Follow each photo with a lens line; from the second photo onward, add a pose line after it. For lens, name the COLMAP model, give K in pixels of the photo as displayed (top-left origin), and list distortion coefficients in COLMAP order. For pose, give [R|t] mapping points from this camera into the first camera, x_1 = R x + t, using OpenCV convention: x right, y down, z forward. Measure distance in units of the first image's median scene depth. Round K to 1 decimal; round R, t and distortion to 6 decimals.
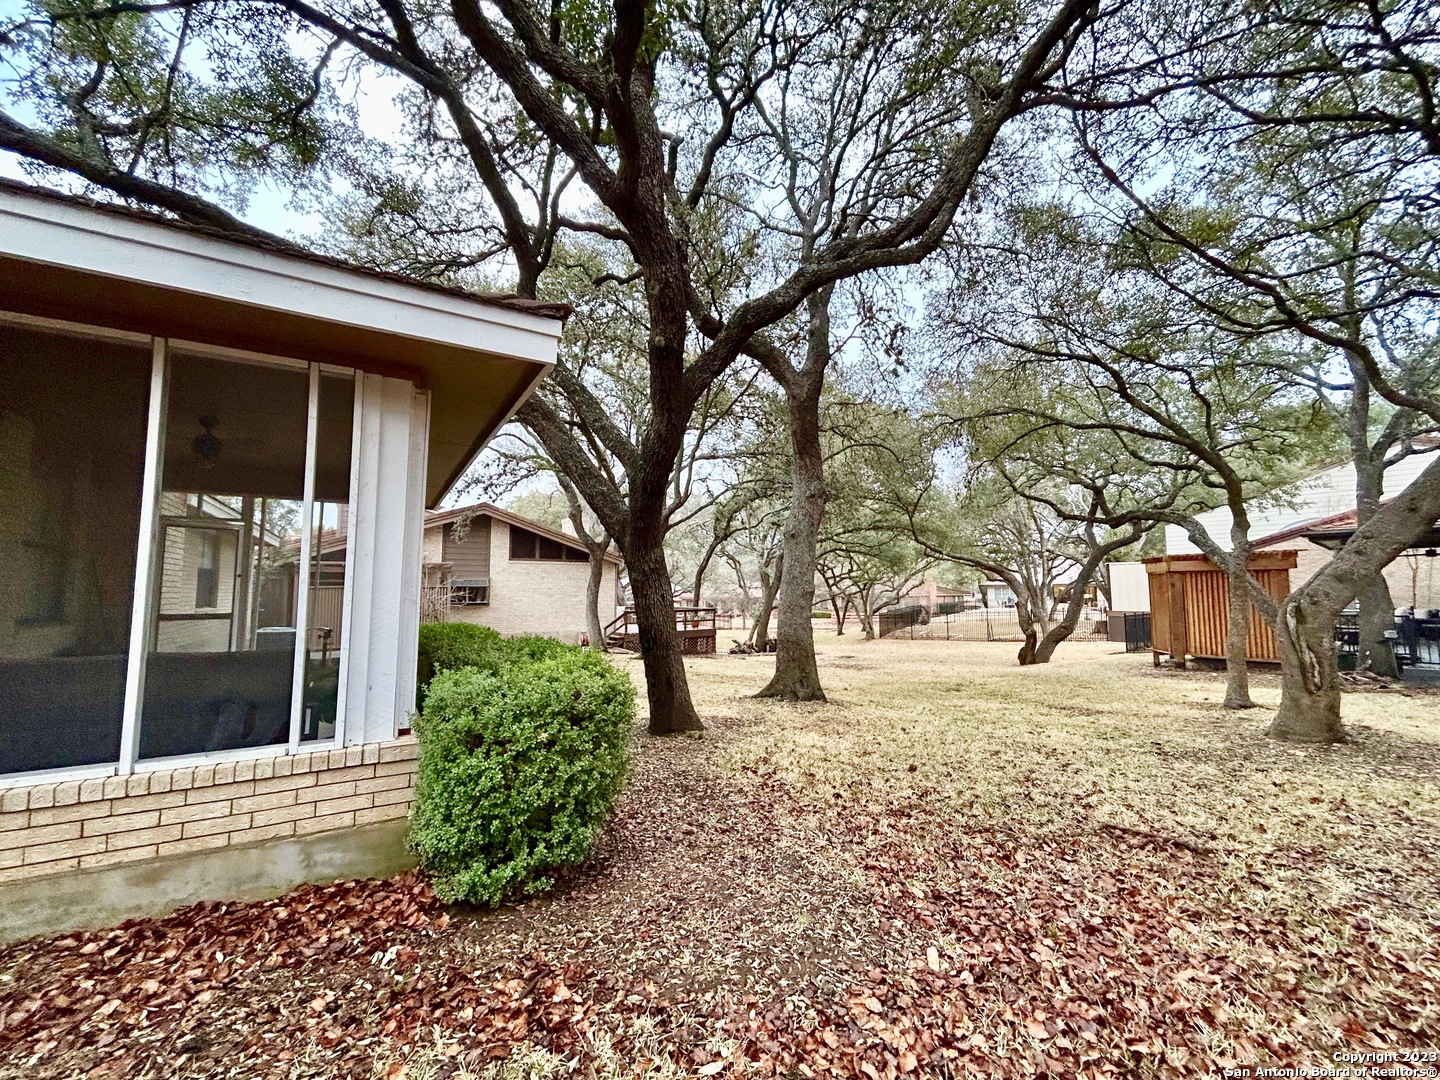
lens RADIAL K [[592.7, 0, 720.0], [0, 592.7, 540.0], [0, 0, 1]] dist [-0.001377, -0.000073]
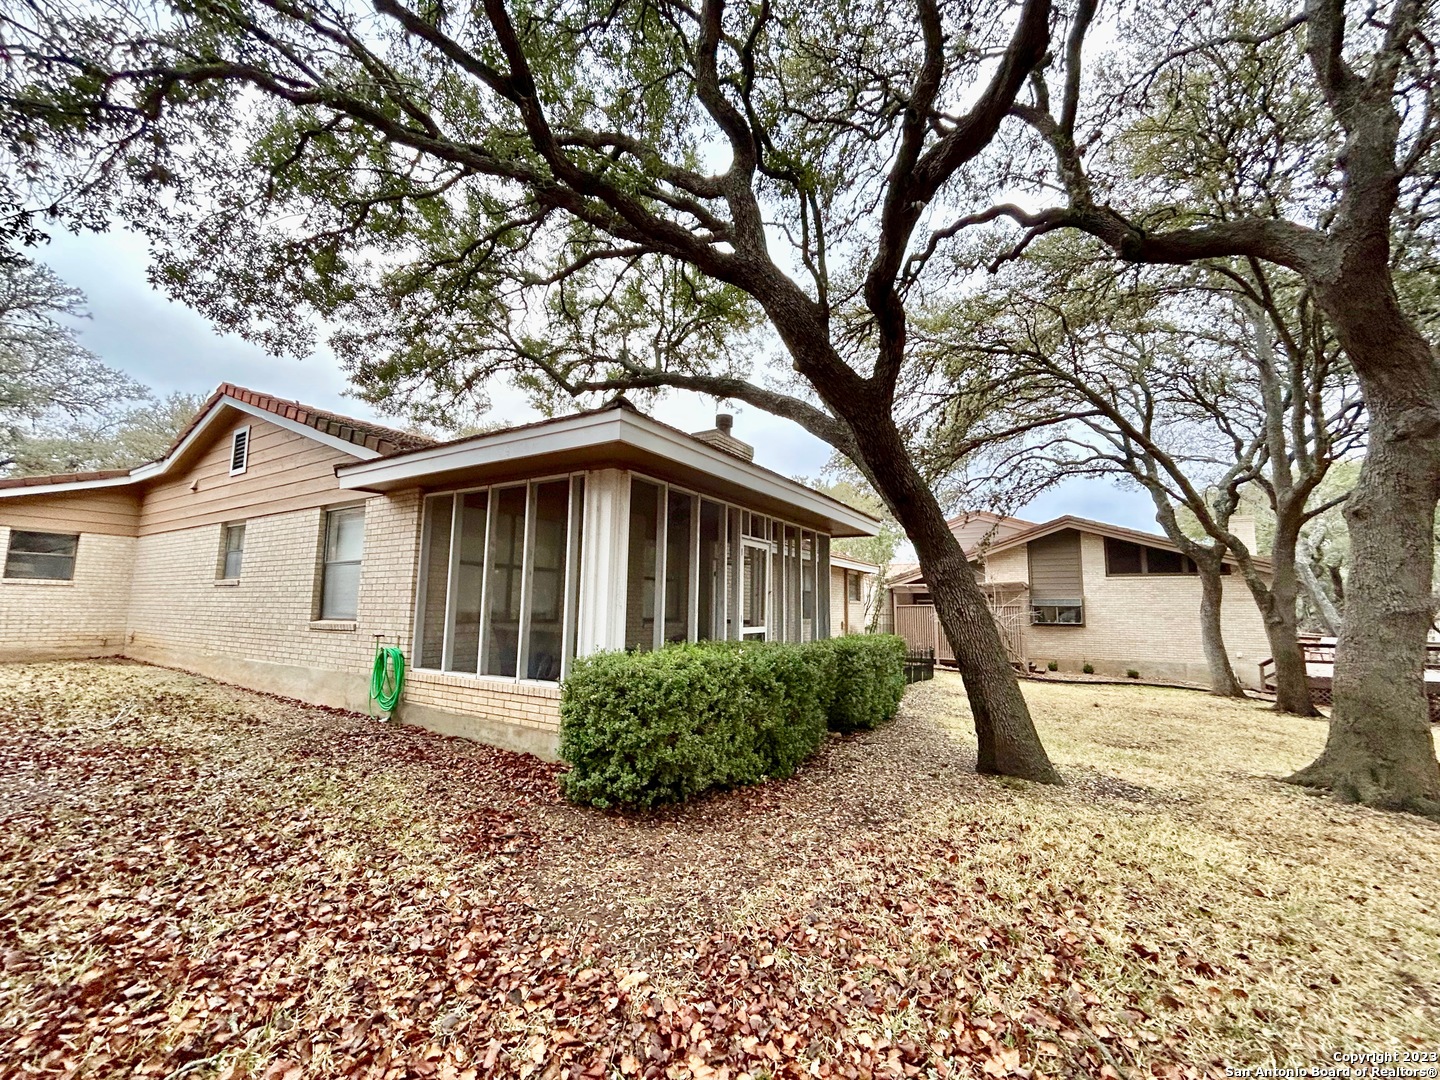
lens RADIAL K [[592.7, 0, 720.0], [0, 592.7, 540.0], [0, 0, 1]] dist [-0.001377, -0.000073]
pose [[0.447795, -0.095554, -0.889016, 0.229478], [0.062567, 0.995185, -0.075451, 0.014177], [0.891945, -0.021837, 0.451617, 0.121223]]
